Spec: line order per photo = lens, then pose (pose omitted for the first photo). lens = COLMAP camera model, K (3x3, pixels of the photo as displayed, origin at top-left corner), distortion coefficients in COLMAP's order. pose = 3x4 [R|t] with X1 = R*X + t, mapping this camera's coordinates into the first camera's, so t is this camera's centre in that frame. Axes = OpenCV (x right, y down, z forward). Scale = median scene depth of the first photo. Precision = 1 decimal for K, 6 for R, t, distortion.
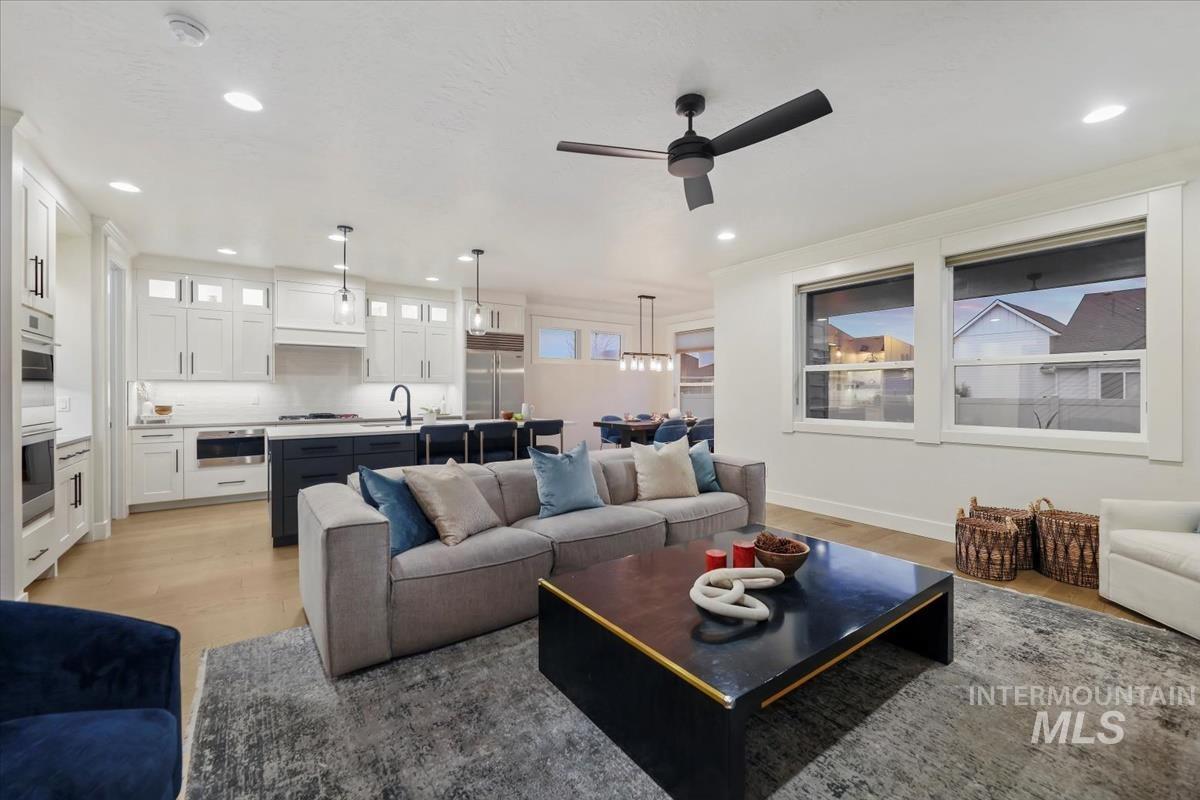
lens RADIAL K [[484.8, 0, 604.6], [0, 484.8, 391.0], [0, 0, 1]] dist [-0.000368, -0.000153]
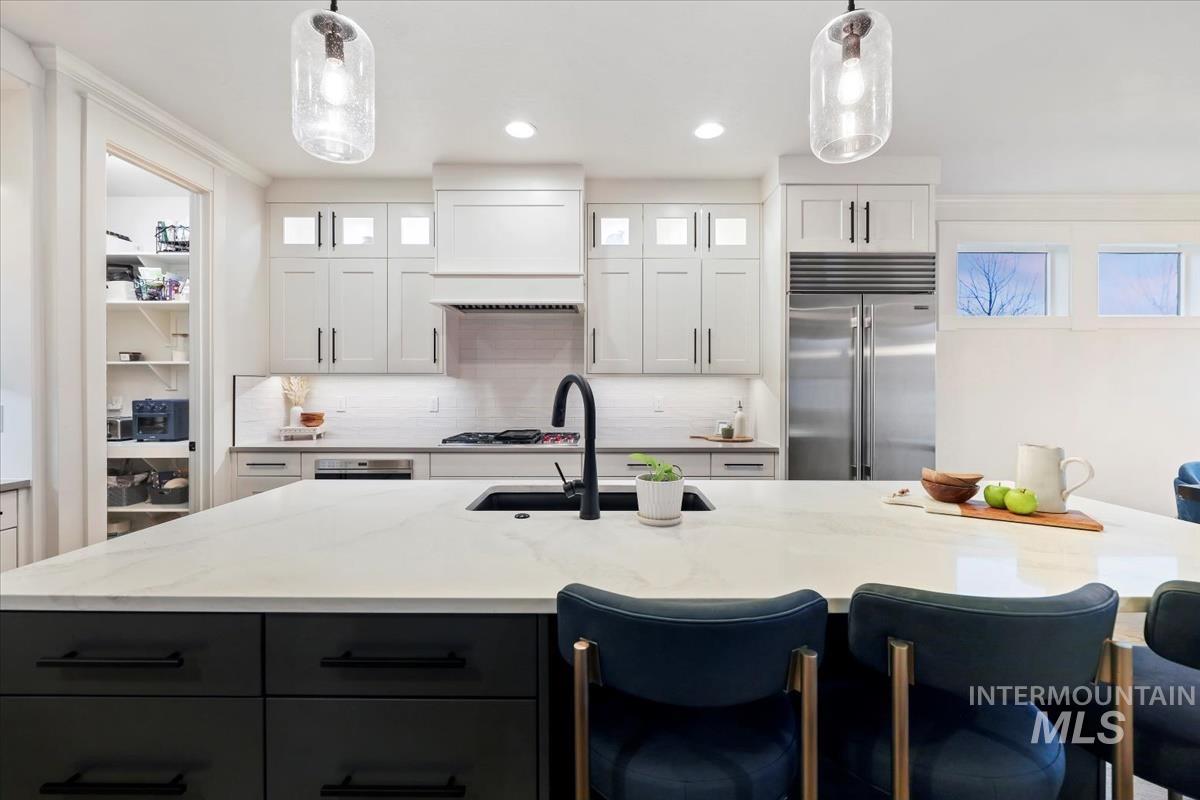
lens RADIAL K [[484.8, 0, 604.6], [0, 484.8, 391.0], [0, 0, 1]] dist [-0.000368, -0.000153]
pose [[0.809573, 0.006694, -0.586982, -0.187036], [-0.001902, 0.999960, 0.008780, -0.005144], [0.587017, -0.005991, 0.809553, 0.629127]]
